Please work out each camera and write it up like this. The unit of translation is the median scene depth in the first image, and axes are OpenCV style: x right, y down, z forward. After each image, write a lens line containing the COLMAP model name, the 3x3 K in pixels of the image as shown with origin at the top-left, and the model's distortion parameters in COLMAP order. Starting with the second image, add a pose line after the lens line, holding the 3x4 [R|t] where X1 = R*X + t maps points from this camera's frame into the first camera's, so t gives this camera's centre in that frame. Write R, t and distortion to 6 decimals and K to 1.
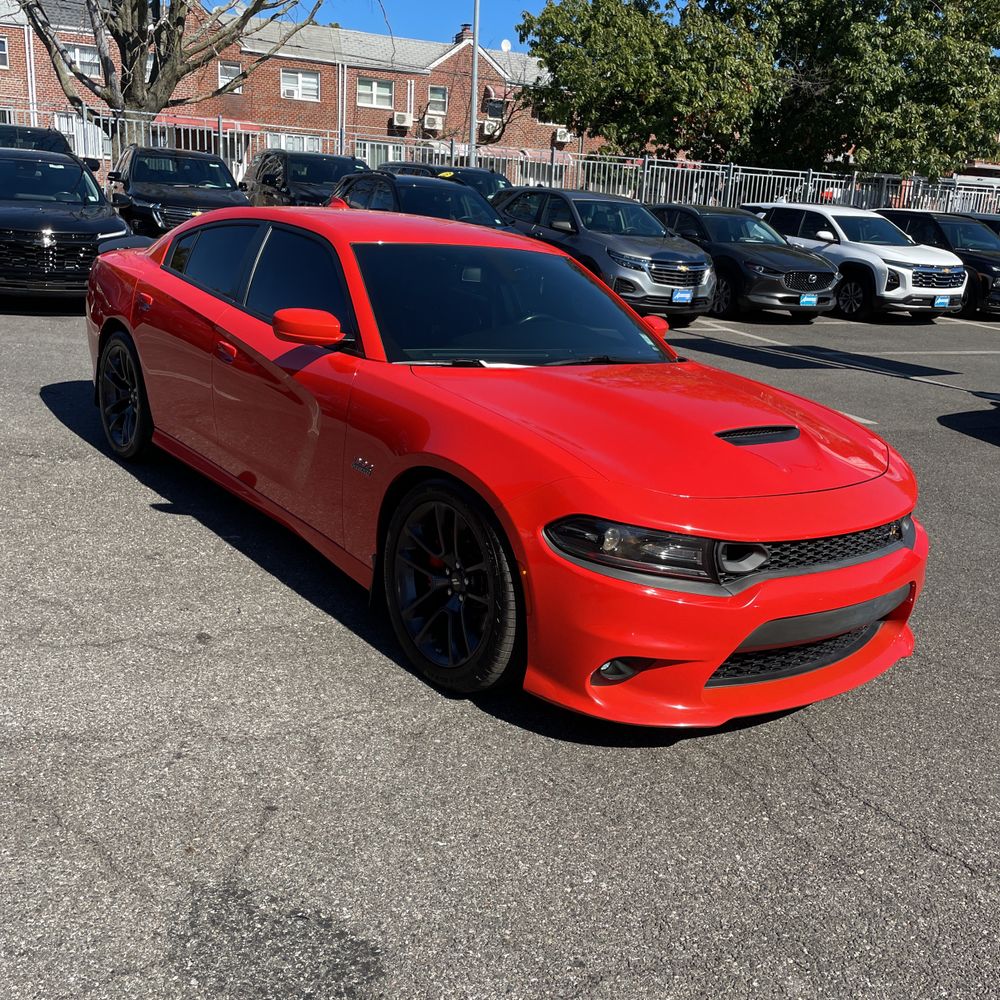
lens RADIAL K [[1021.0, 0, 500.0], [0, 1021.0, 500.0], [0, 0, 1]] dist [0.082984, -0.109934]
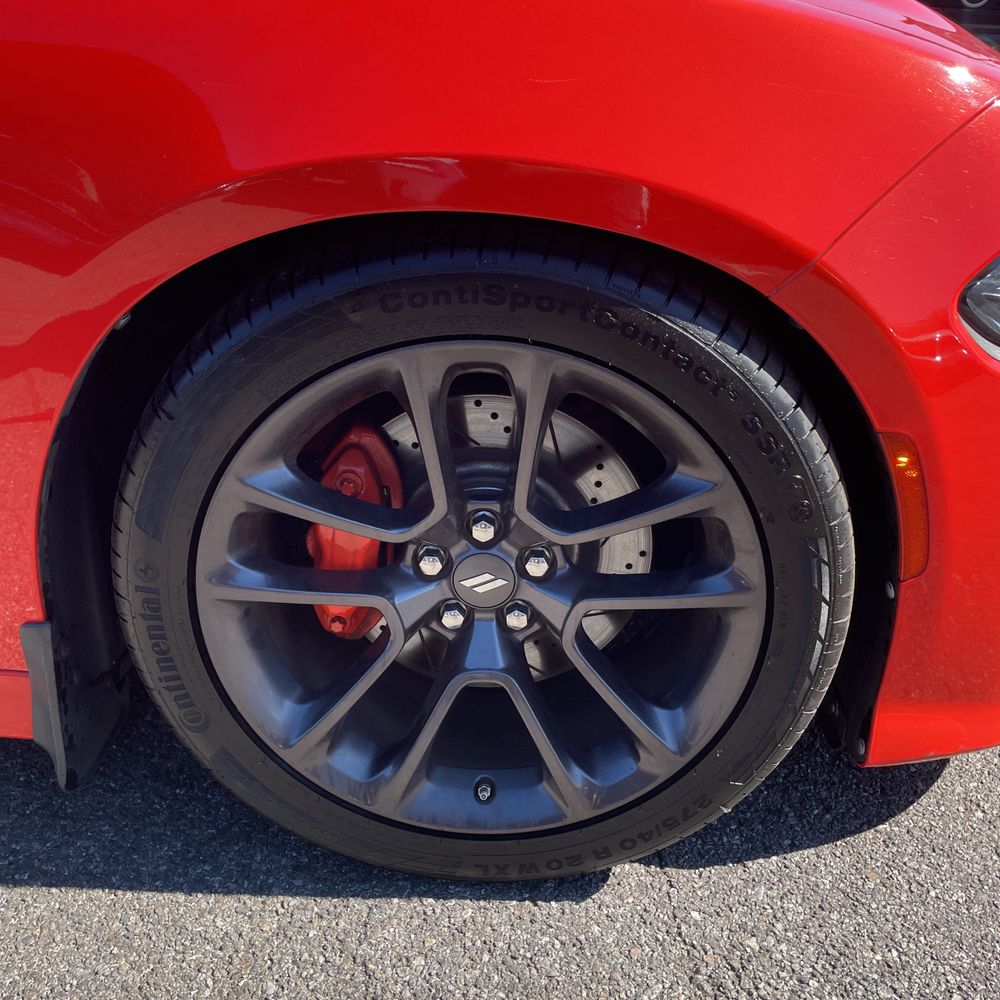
lens RADIAL K [[1019.0, 0, 518.5], [0, 1019.0, 492.9], [0, 0, 1]] dist [0.089176, -0.121201]
pose [[0.635553, -0.406844, 0.656163, -0.046182], [0.236724, 0.911642, 0.335962, -0.009393], [-0.734870, -0.058193, 0.675707, 0.158155]]
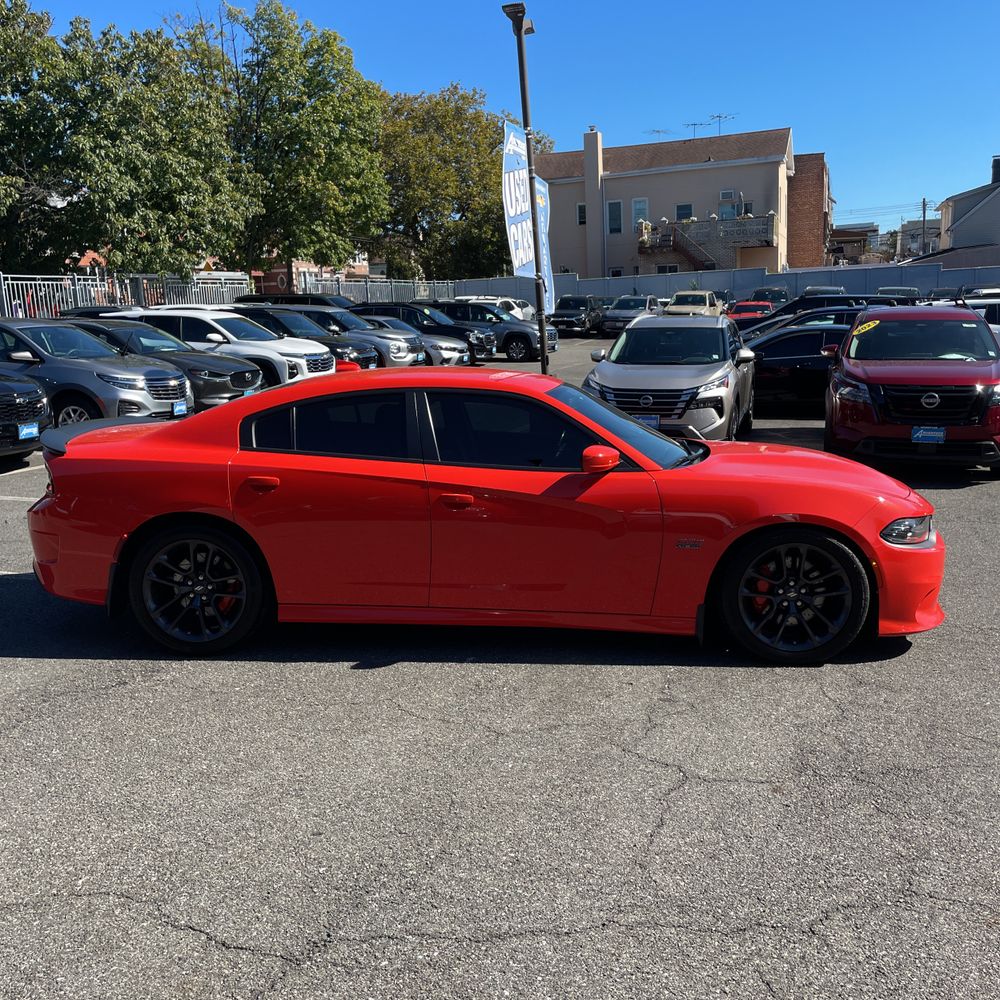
lens RADIAL K [[1019.0, 0, 518.5], [0, 1019.0, 492.9], [0, 0, 1]] dist [0.089176, -0.121201]
pose [[0.664039, -0.216386, 0.715702, -0.276620], [0.273704, 0.961116, 0.036638, -0.046886], [-0.695801, 0.171562, 0.697444, 0.039097]]
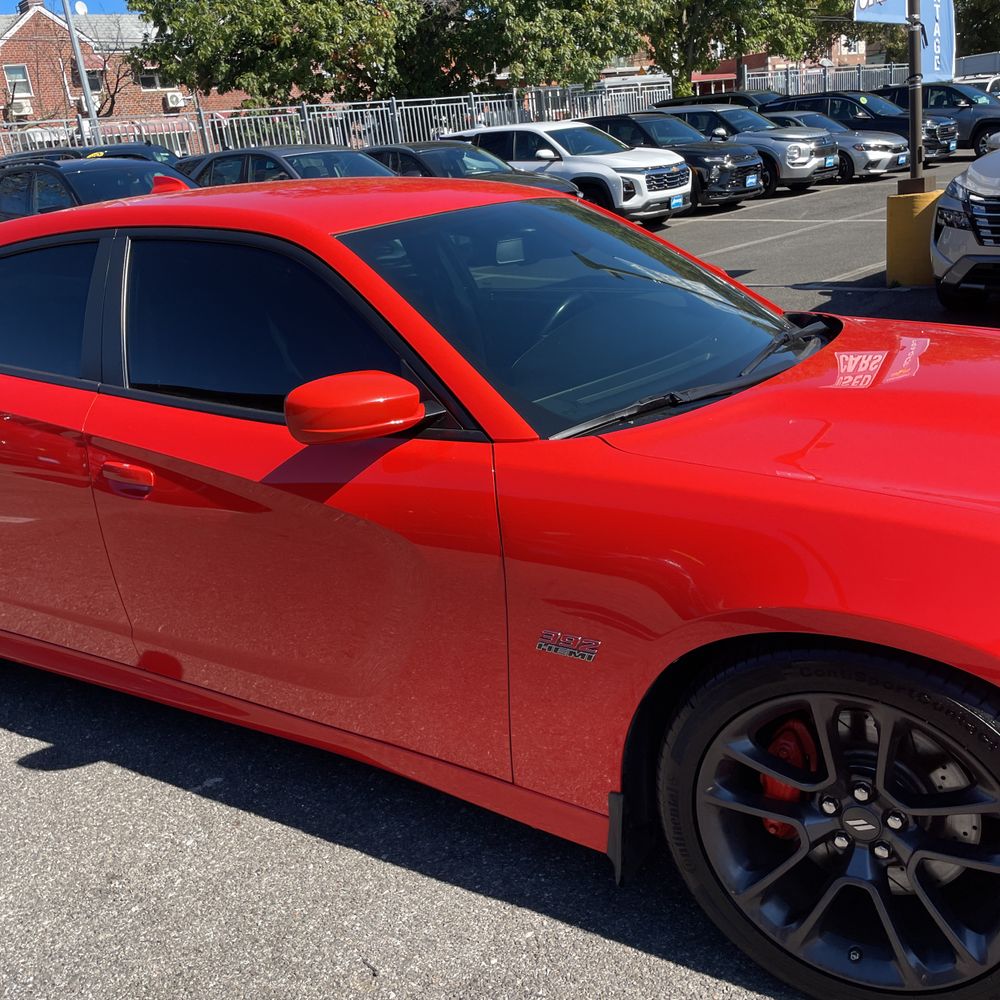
lens RADIAL K [[1024.6, 0, 502.1], [0, 1024.6, 514.8], [0, 0, 1]] dist [0.076673, -0.100019]
pose [[0.923246, -0.264216, 0.278938, -0.064135], [0.249162, 0.964383, 0.088790, -0.033269], [-0.292463, -0.012475, 0.956196, 0.110887]]
